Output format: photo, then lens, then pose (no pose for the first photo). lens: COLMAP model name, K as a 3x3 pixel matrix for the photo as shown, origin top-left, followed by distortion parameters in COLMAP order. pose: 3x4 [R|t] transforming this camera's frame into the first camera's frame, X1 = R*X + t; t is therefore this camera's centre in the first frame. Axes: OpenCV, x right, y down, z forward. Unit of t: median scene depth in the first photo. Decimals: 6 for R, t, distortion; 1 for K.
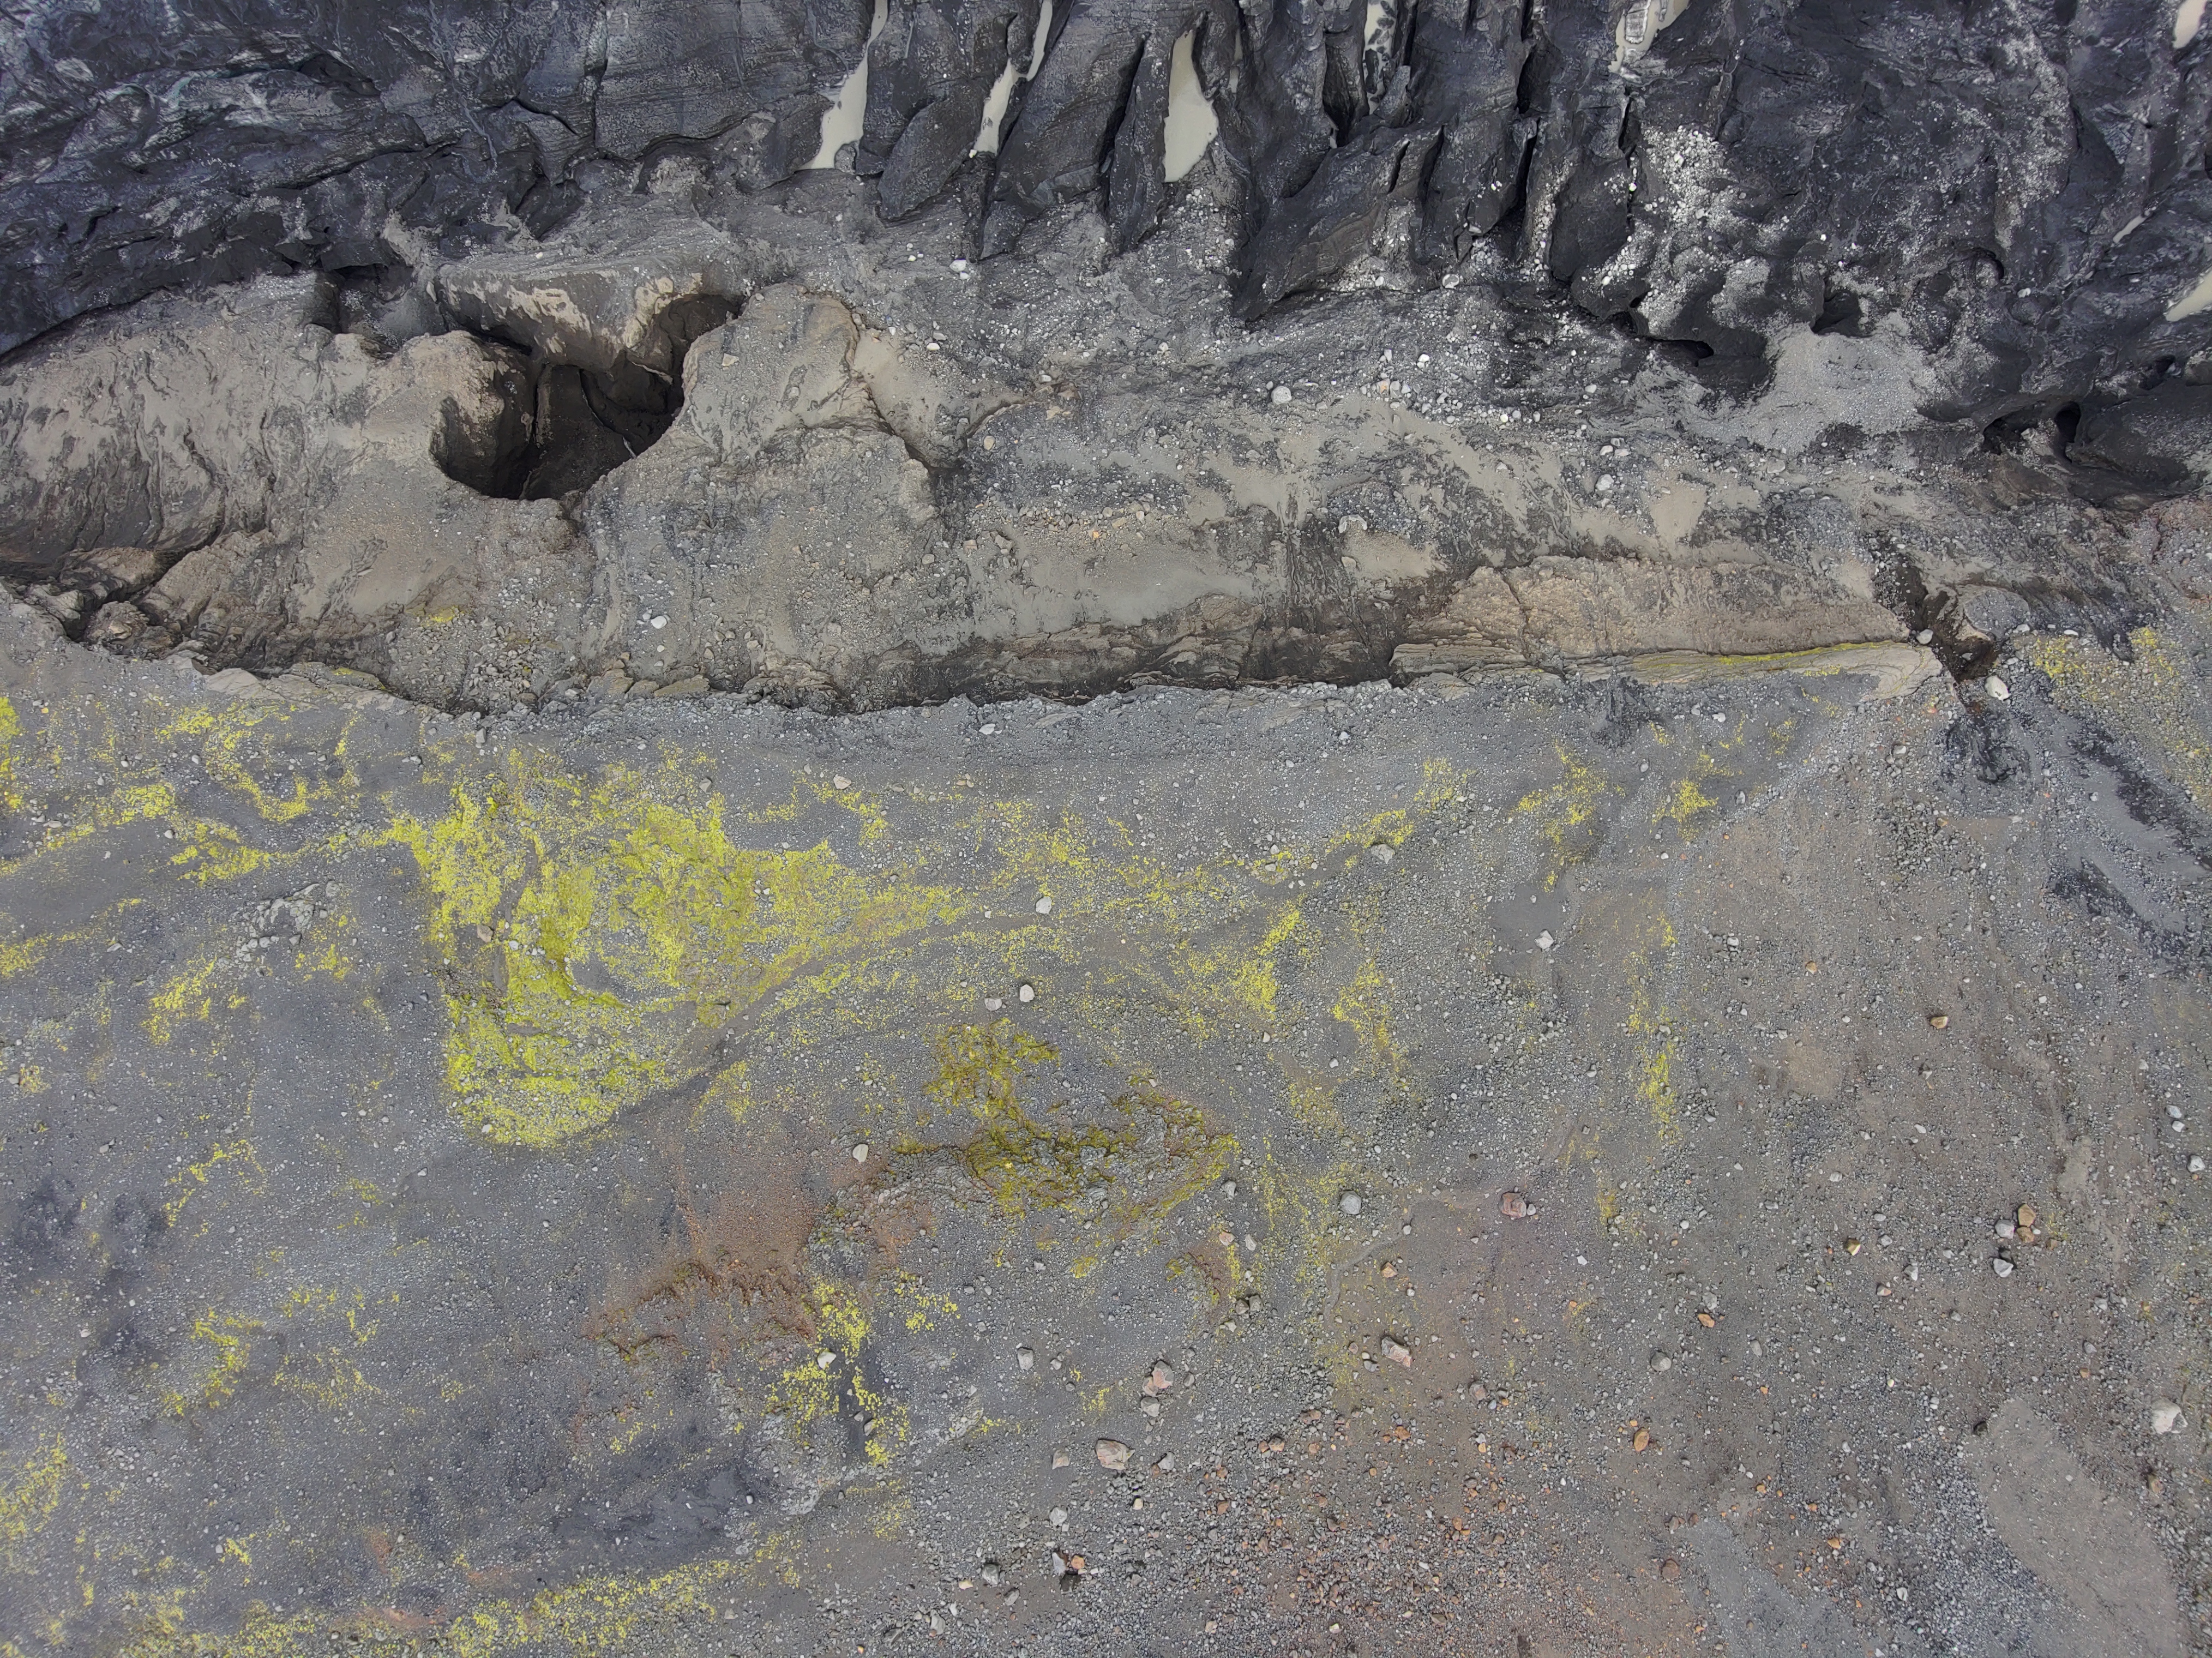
lens RADIAL K [[1337.2, 0, 1116.8], [0, 1337.2, 808.0], [0, 0, 1]] dist [0.123083, -0.126282]
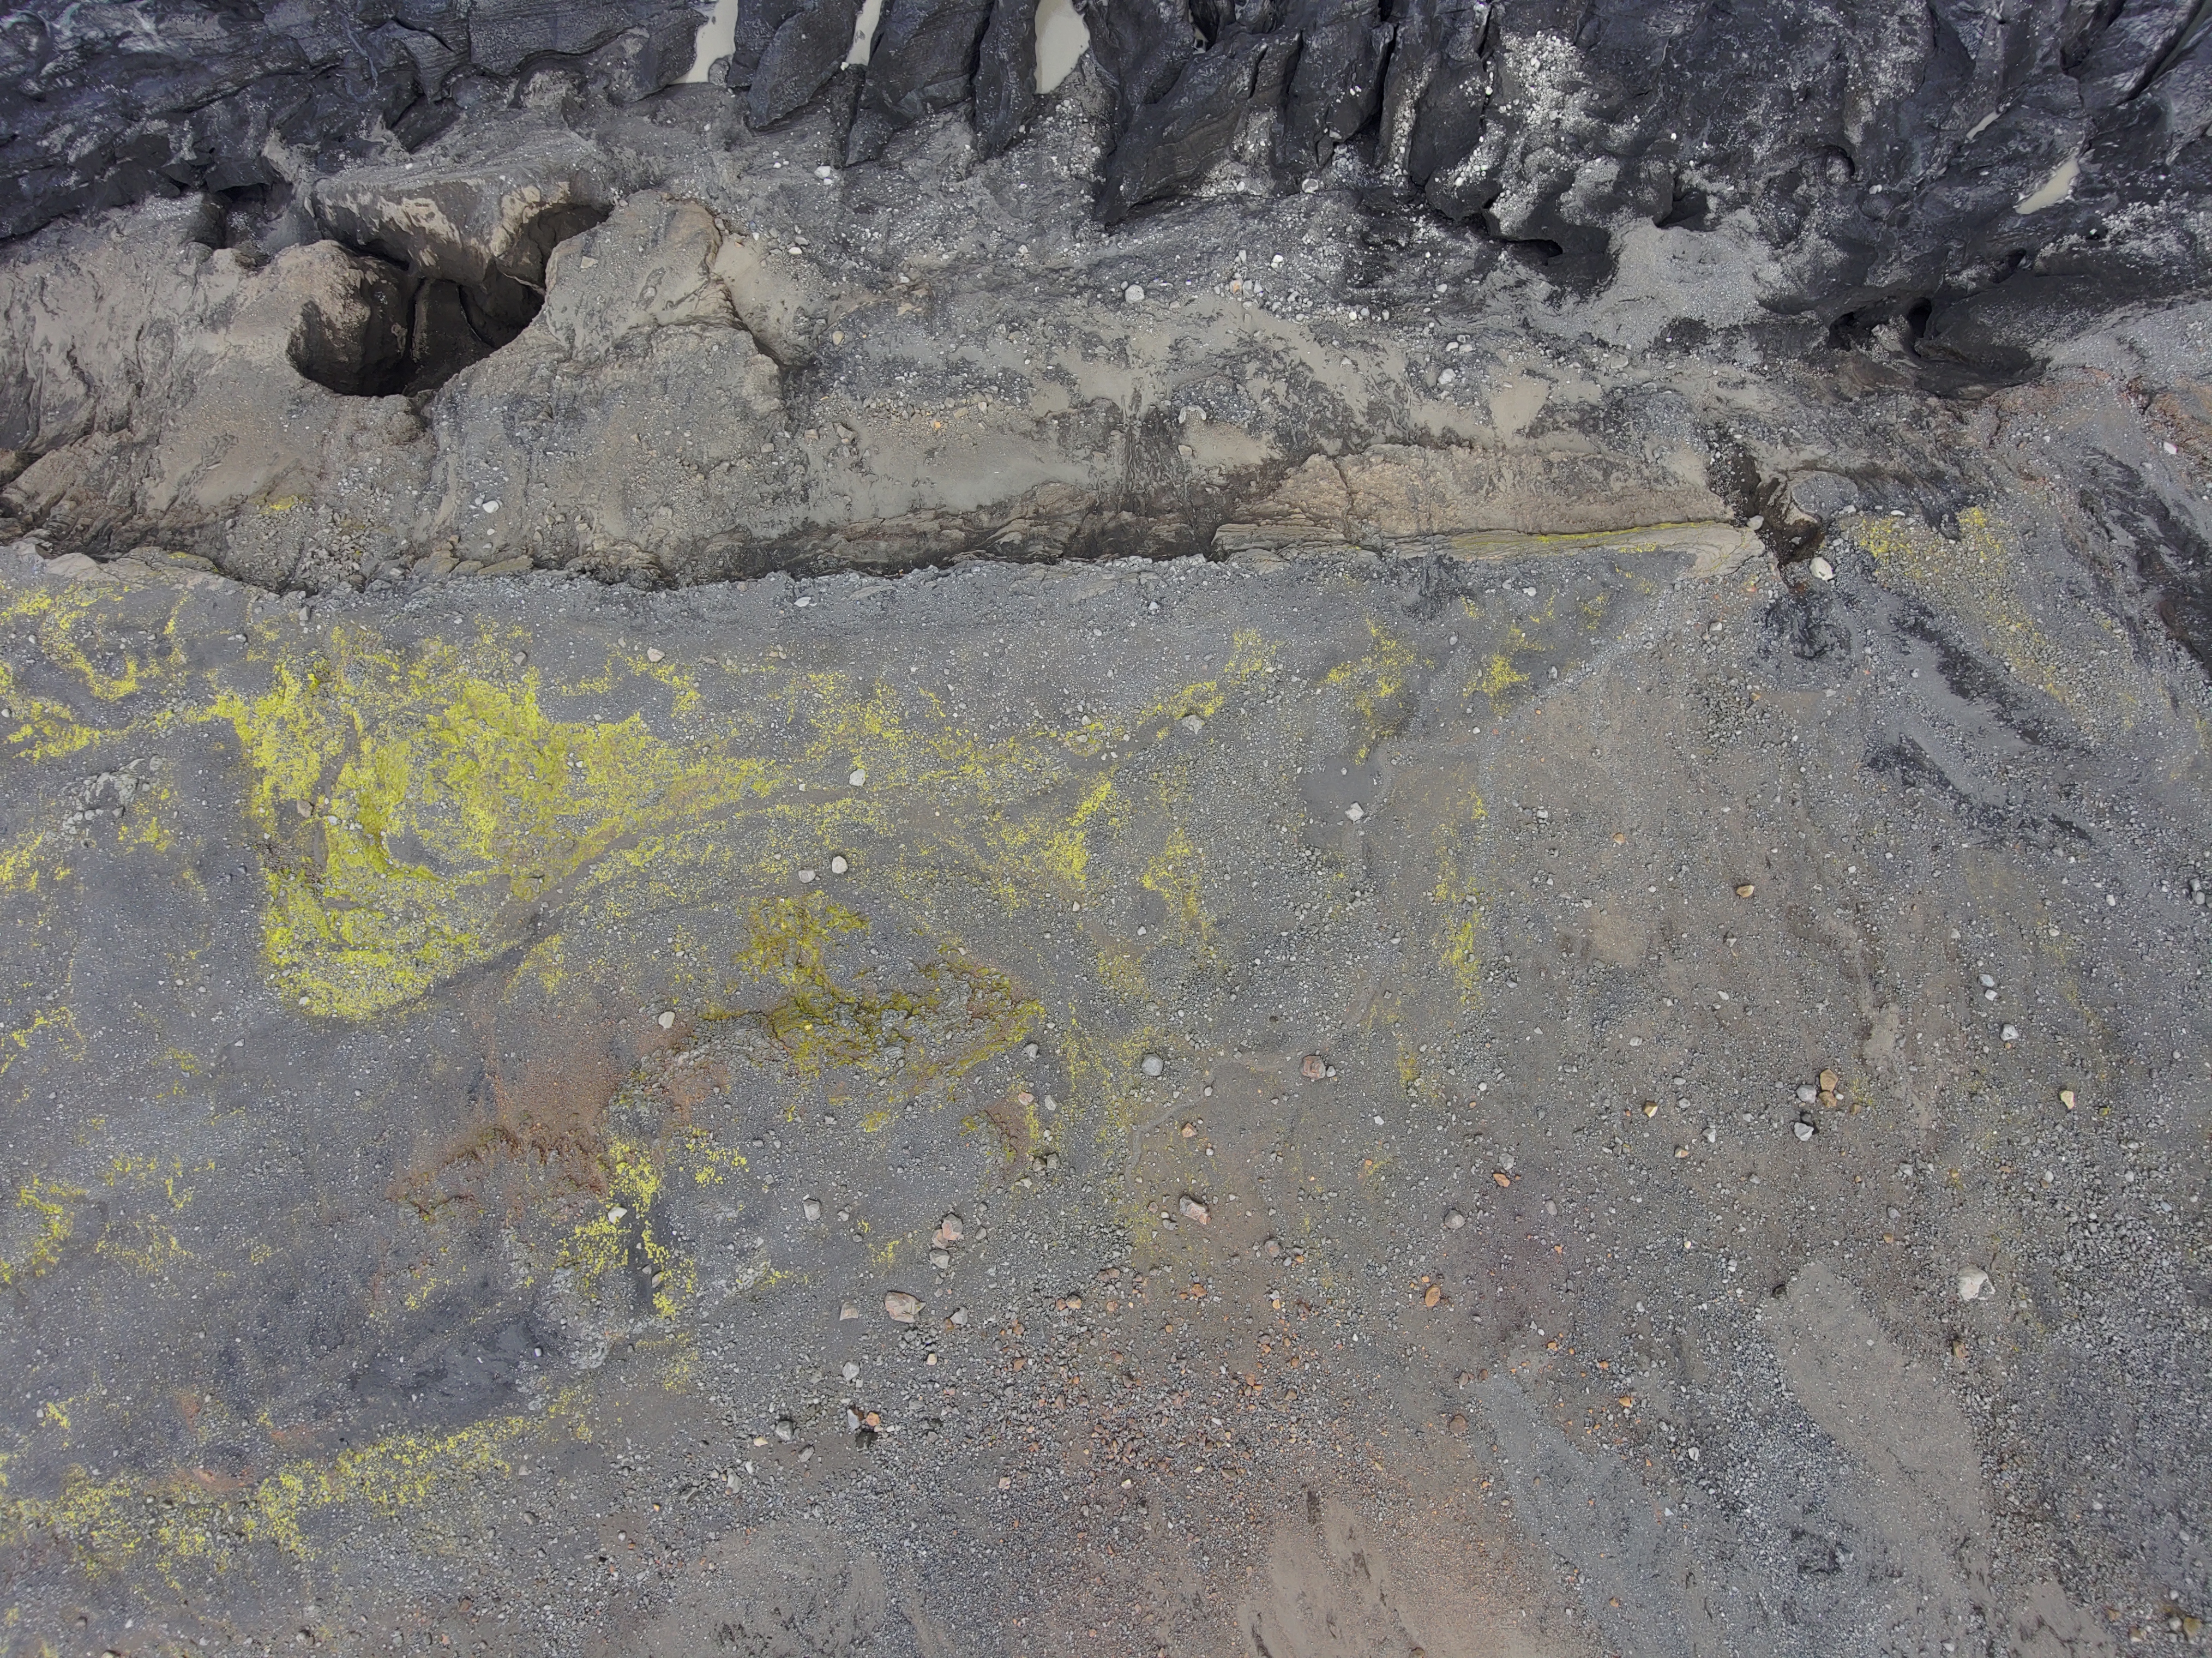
lens RADIAL K [[1337.2, 0, 1114.6], [0, 1337.2, 808.4], [0, 0, 1]] dist [0.123083, -0.126282]
pose [[0.999952, 0.001276, -0.009754, 0.135309], [-0.001345, 0.999974, -0.007033, 0.094457], [0.009745, 0.007046, 0.999928, -0.000763]]
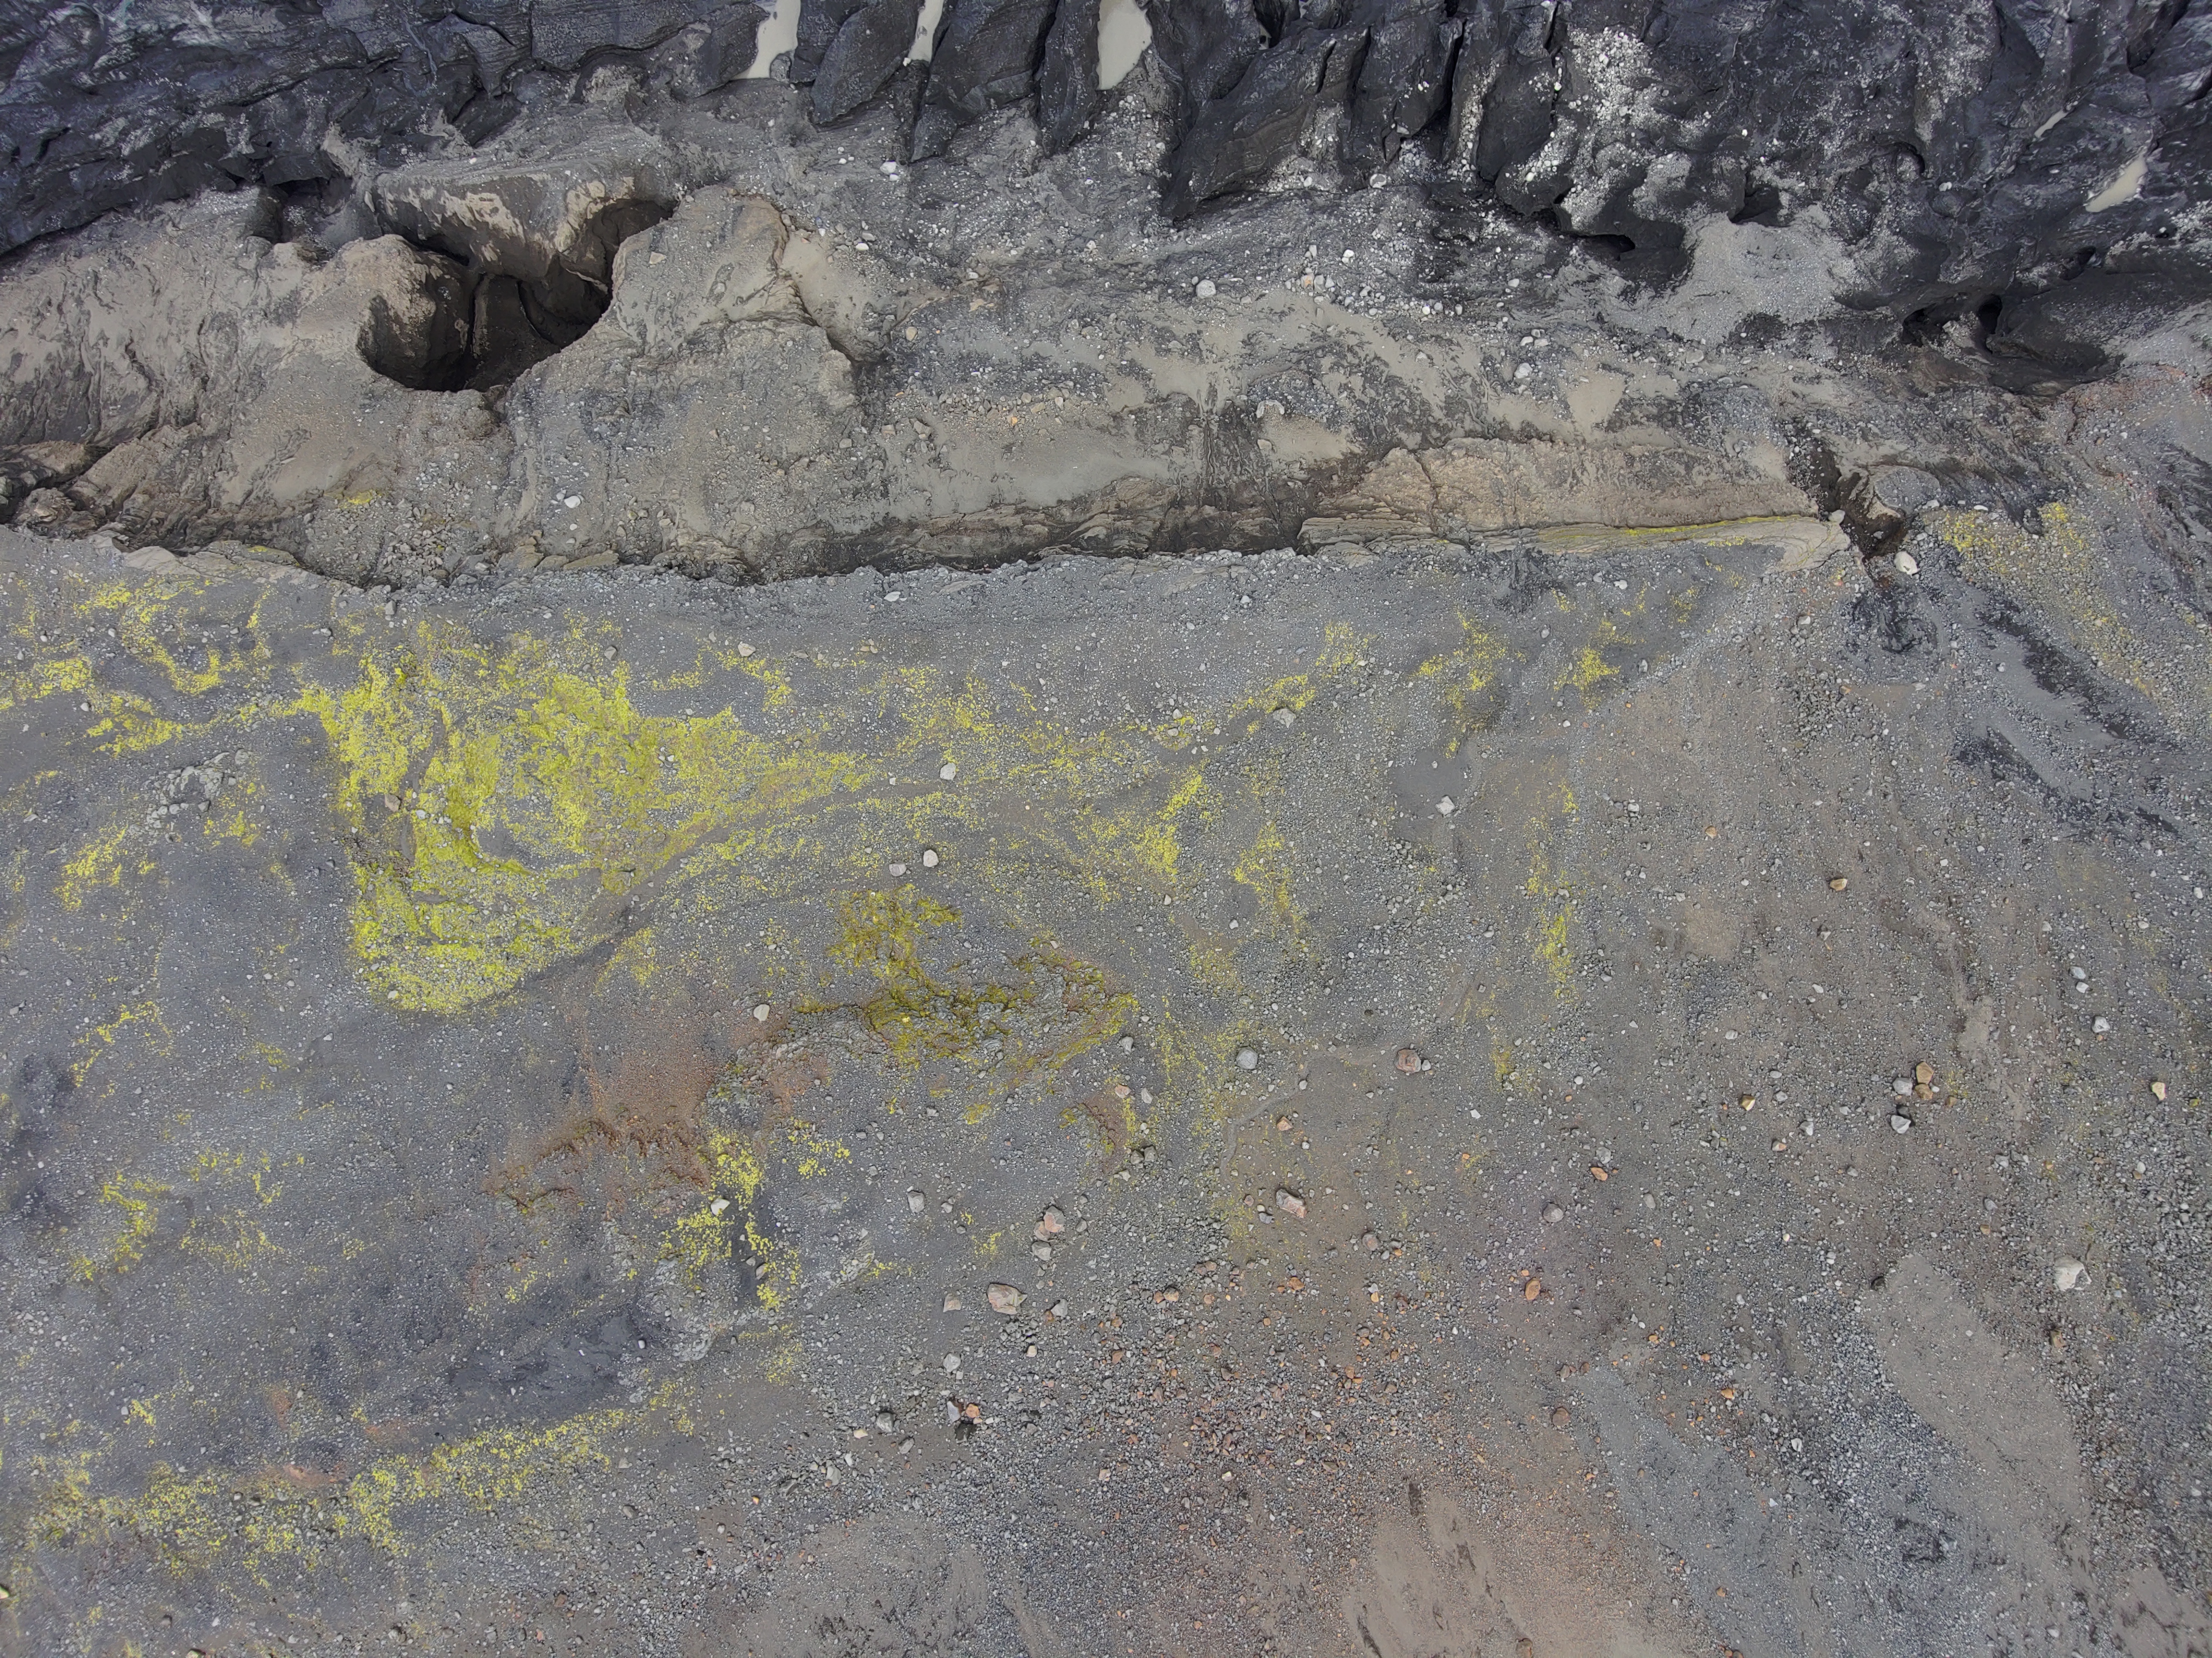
lens RADIAL K [[1337.2, 0, 1115.0], [0, 1337.2, 809.7], [0, 0, 1]] dist [0.123083, -0.126282]
pose [[0.999987, 0.001020, -0.004925, 0.069211], [-0.001053, 0.999977, -0.006761, 0.099460], [0.004918, 0.006766, 0.999965, -0.001815]]
